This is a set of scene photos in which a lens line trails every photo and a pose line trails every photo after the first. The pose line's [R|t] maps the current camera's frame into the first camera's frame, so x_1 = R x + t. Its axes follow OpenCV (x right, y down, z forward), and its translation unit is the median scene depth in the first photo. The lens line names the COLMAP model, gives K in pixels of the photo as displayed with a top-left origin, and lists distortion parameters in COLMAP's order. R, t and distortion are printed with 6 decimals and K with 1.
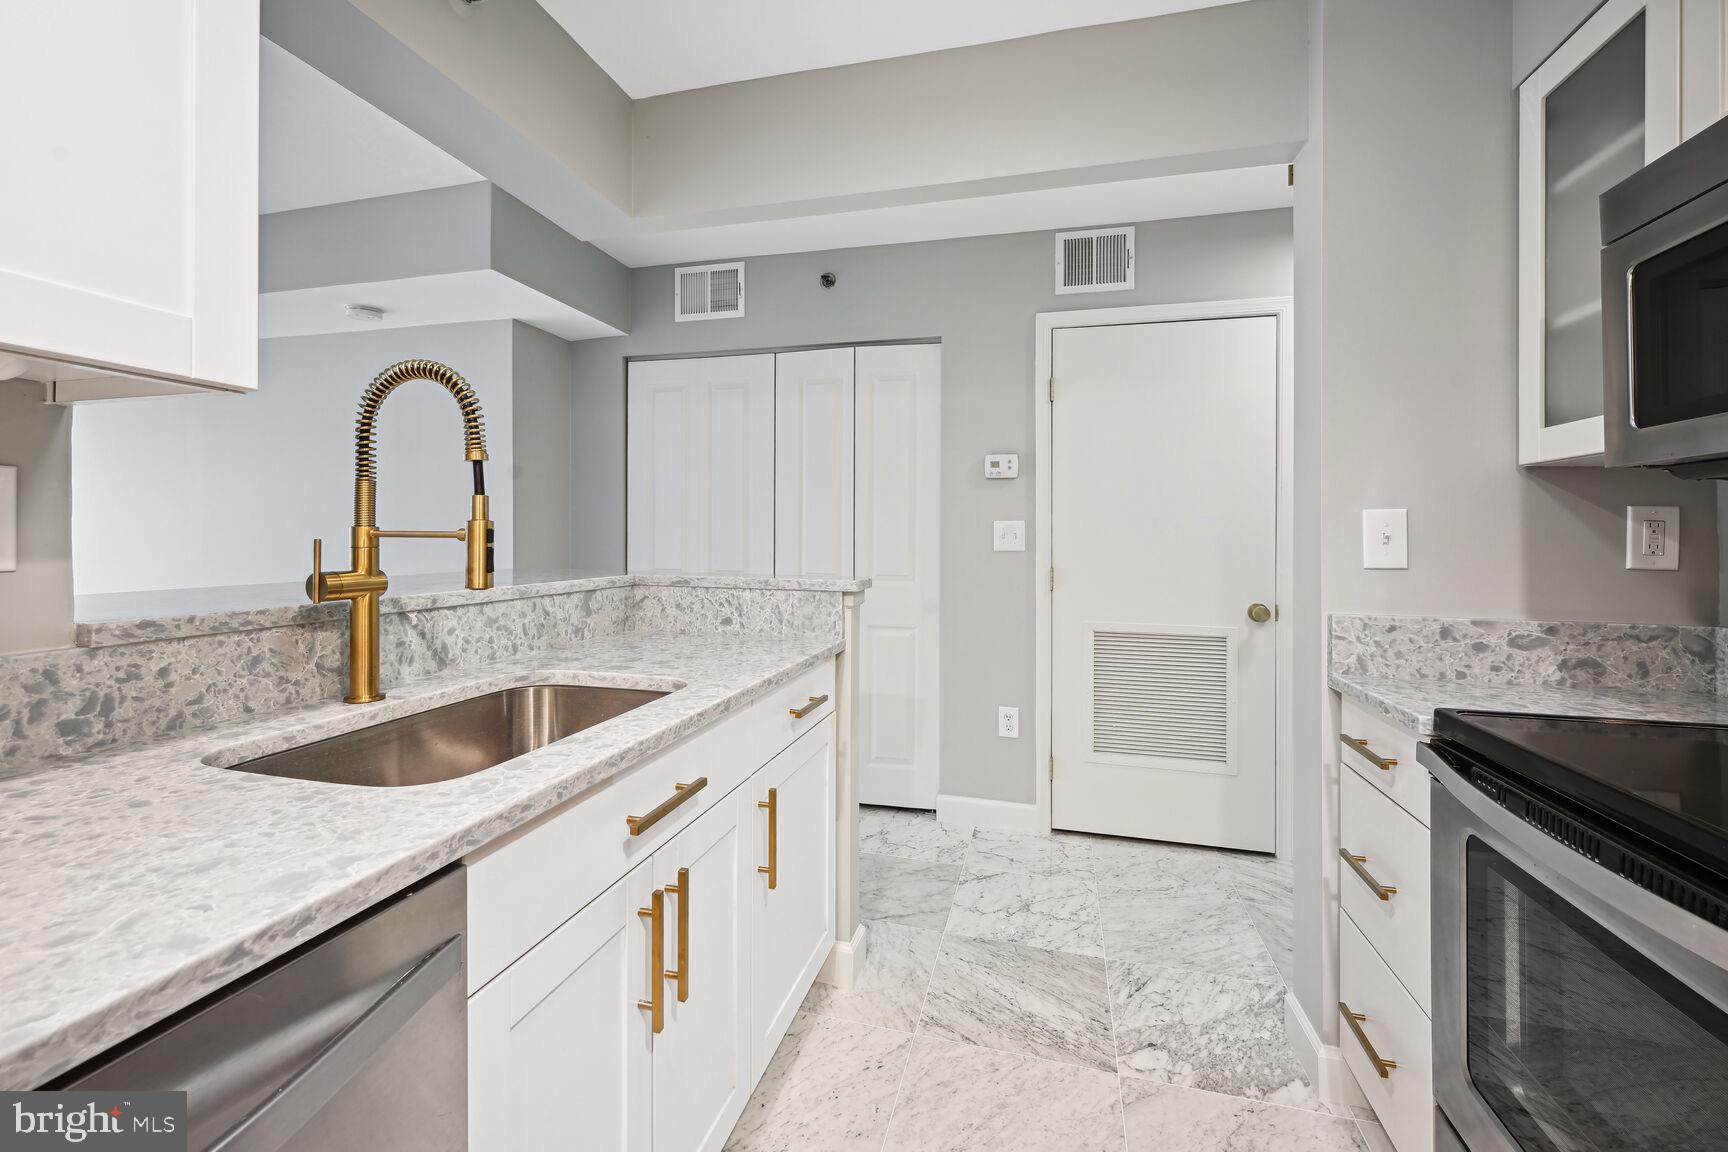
lens RADIAL K [[701.0, 0, 853.9], [0, 701.0, 541.1], [0, 0, 1]] dist [0.012526, -0.001135]
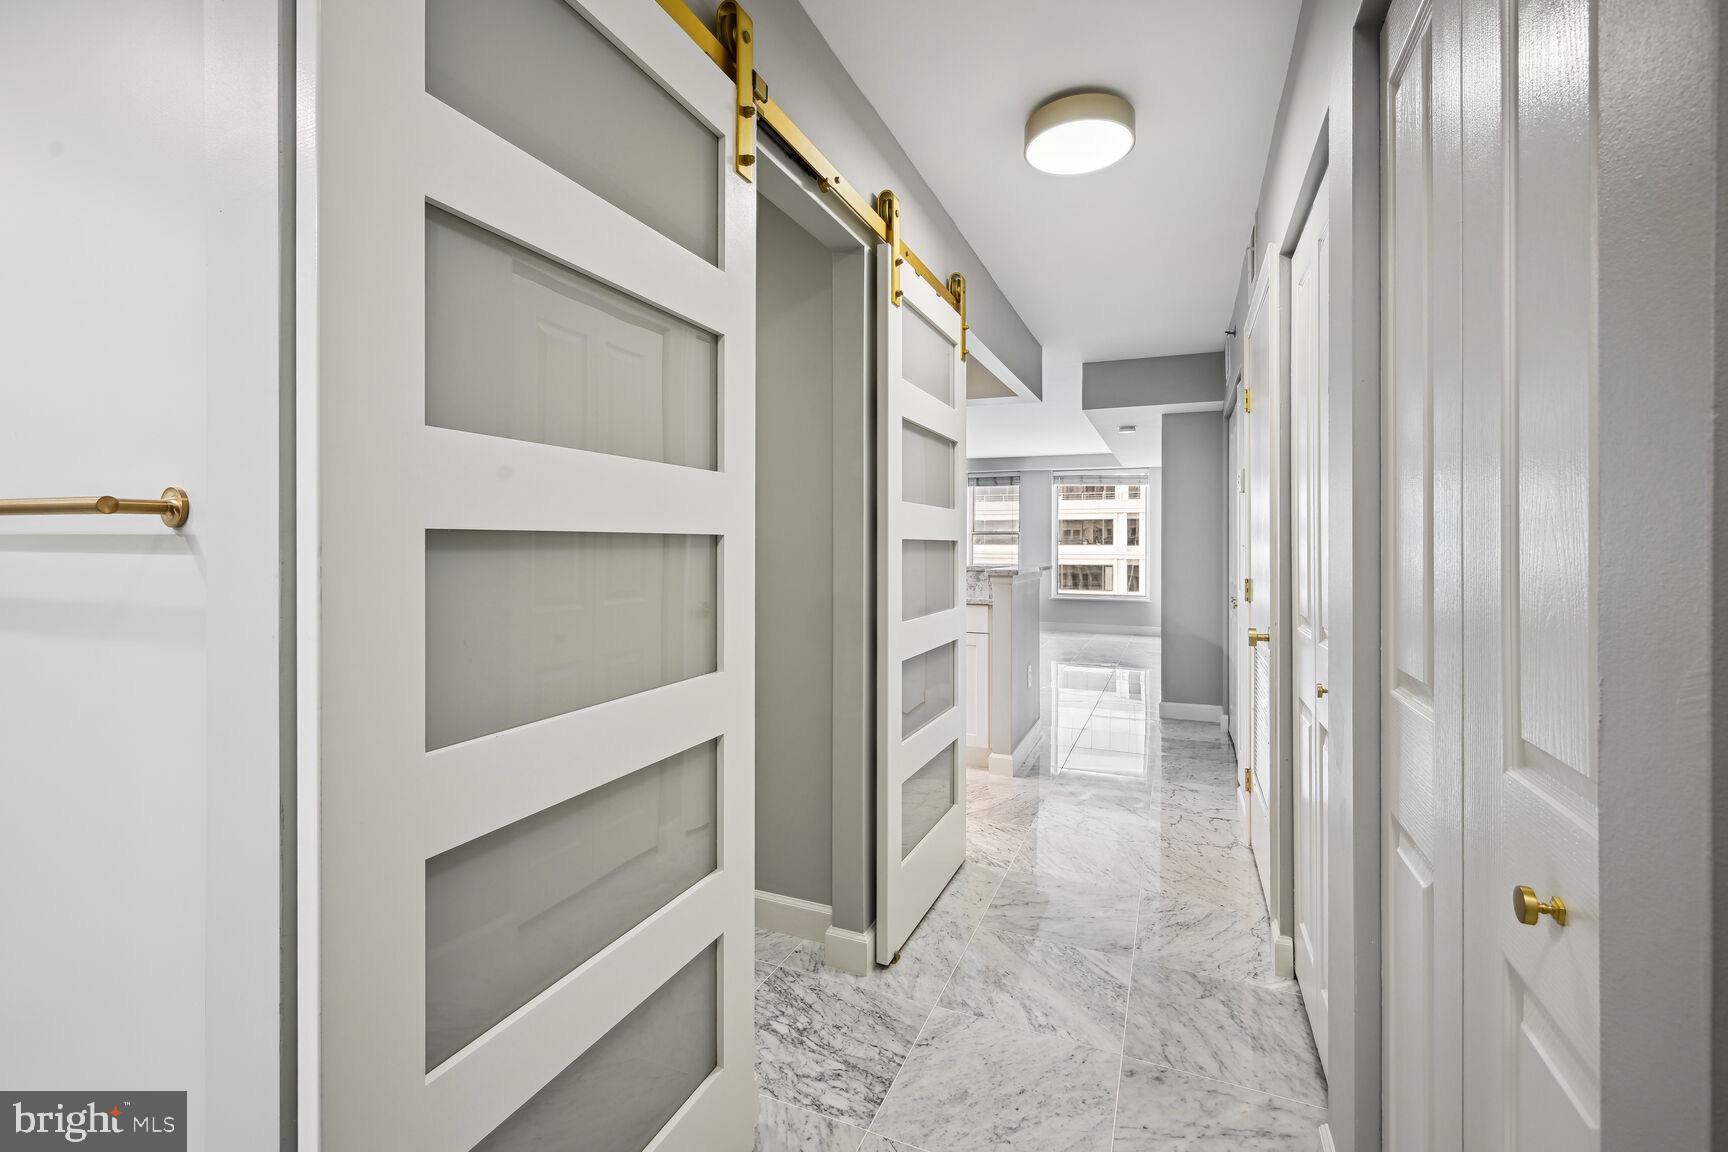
lens RADIAL K [[745.9, 0, 876.0], [0, 745.9, 561.5], [0, 0, 1]] dist [-0.002869, -0.000032]
pose [[-0.119765, 0.012383, -0.992725, 2.908368], [-0.006201, 0.999893, 0.013221, 0.010152], [0.992783, 0.007739, -0.119675, 1.270674]]
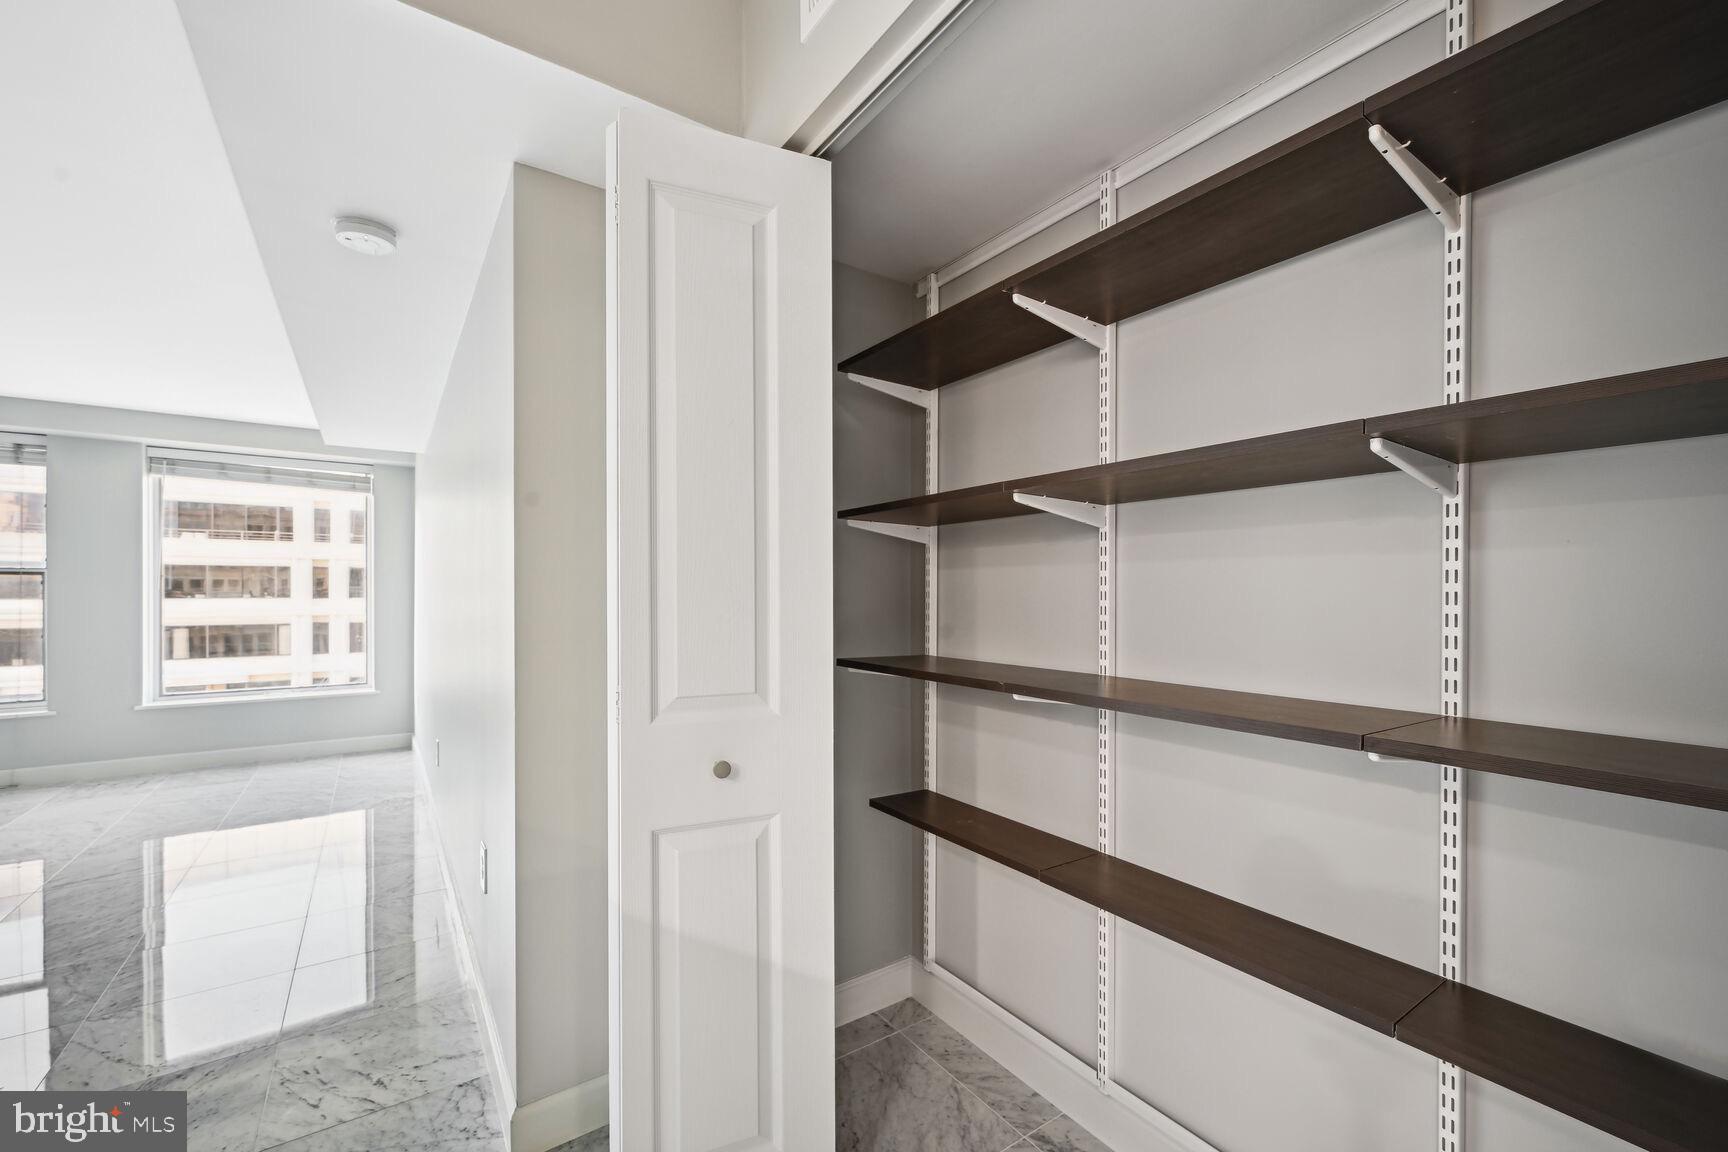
lens RADIAL K [[701.0, 0, 856.2], [0, 701.0, 598.3], [0, 0, 1]] dist [0.012526, -0.001135]
pose [[0.760217, -0.009849, -0.649595, 0.003909], [0.004204, 0.999939, -0.010240, -0.014239], [0.649656, 0.005054, 0.760212, 1.780207]]
